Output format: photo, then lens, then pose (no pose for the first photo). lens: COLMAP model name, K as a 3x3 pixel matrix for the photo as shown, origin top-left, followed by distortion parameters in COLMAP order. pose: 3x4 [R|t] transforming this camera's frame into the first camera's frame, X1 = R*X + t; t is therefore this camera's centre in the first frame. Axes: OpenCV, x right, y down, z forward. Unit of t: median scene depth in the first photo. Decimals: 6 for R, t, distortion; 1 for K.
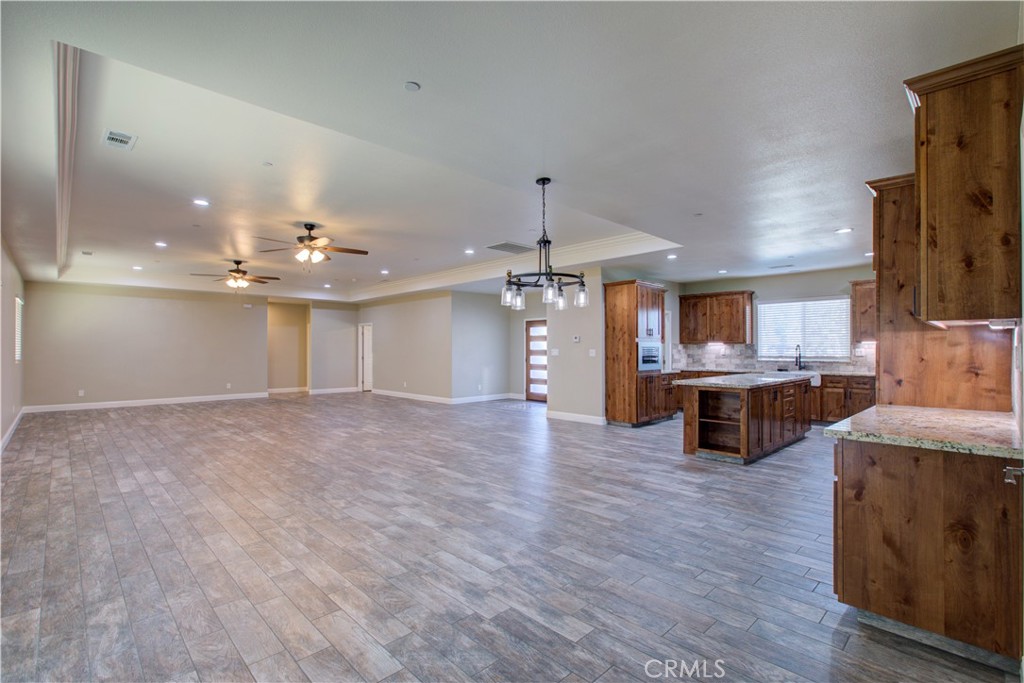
lens RADIAL K [[470.8, 0, 511.5], [0, 470.8, 346.1], [0, 0, 1]] dist [-0.010562, 0.004662]
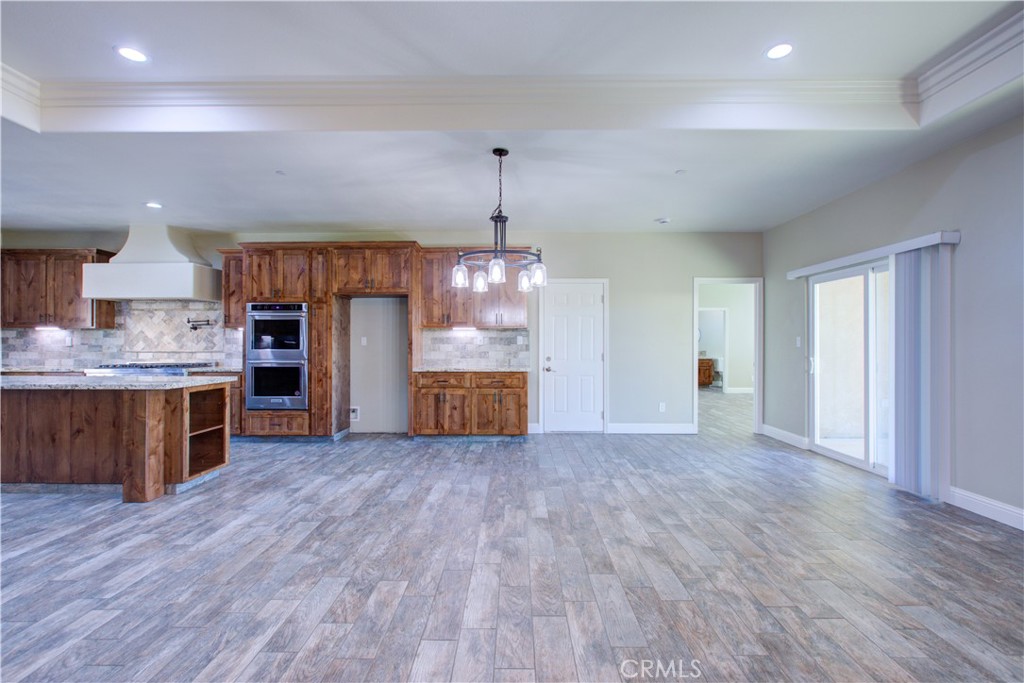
lens RADIAL K [[470.8, 0, 510.2], [0, 470.8, 342.8], [0, 0, 1]] dist [-0.010562, 0.004662]
pose [[-0.708771, 0.000907, 0.705438, -0.487194], [-0.006808, 0.999944, -0.008125, 0.025553], [-0.705406, -0.010561, -0.708725, 1.331698]]
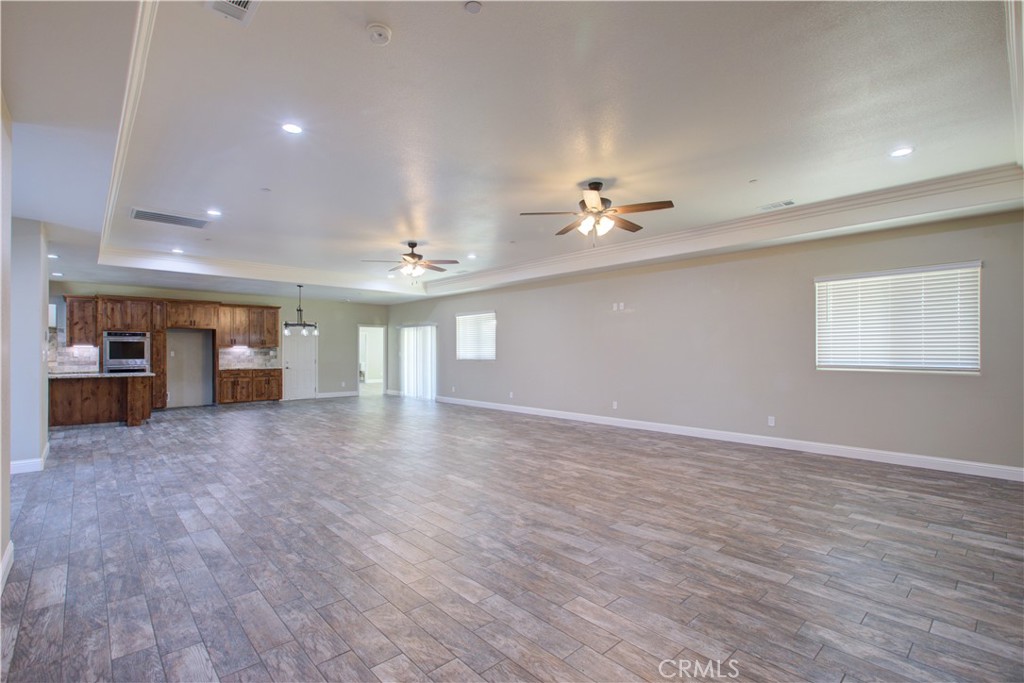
lens RADIAL K [[470.8, 0, 509.6], [0, 470.8, 346.8], [0, 0, 1]] dist [-0.010562, 0.004662]
pose [[-0.999272, 0.000778, 0.038138, -0.950848], [0.000036, 0.999811, -0.019459, 0.023049], [-0.038146, -0.019443, -0.999083, 2.843128]]
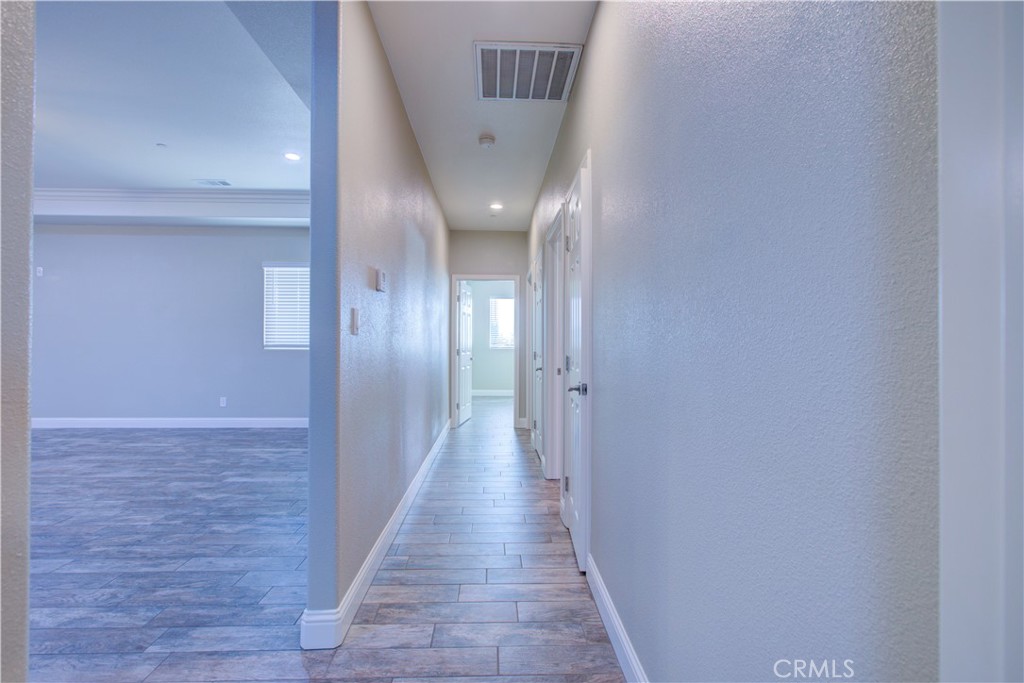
lens RADIAL K [[470.8, 0, 501.0], [0, 470.8, 340.8], [0, 0, 1]] dist [-0.010562, 0.004662]
pose [[-0.676905, -0.004346, -0.736058, -1.189324], [0.003706, 0.999950, -0.009312, 0.050359], [0.736062, -0.009031, -0.676854, 2.953685]]
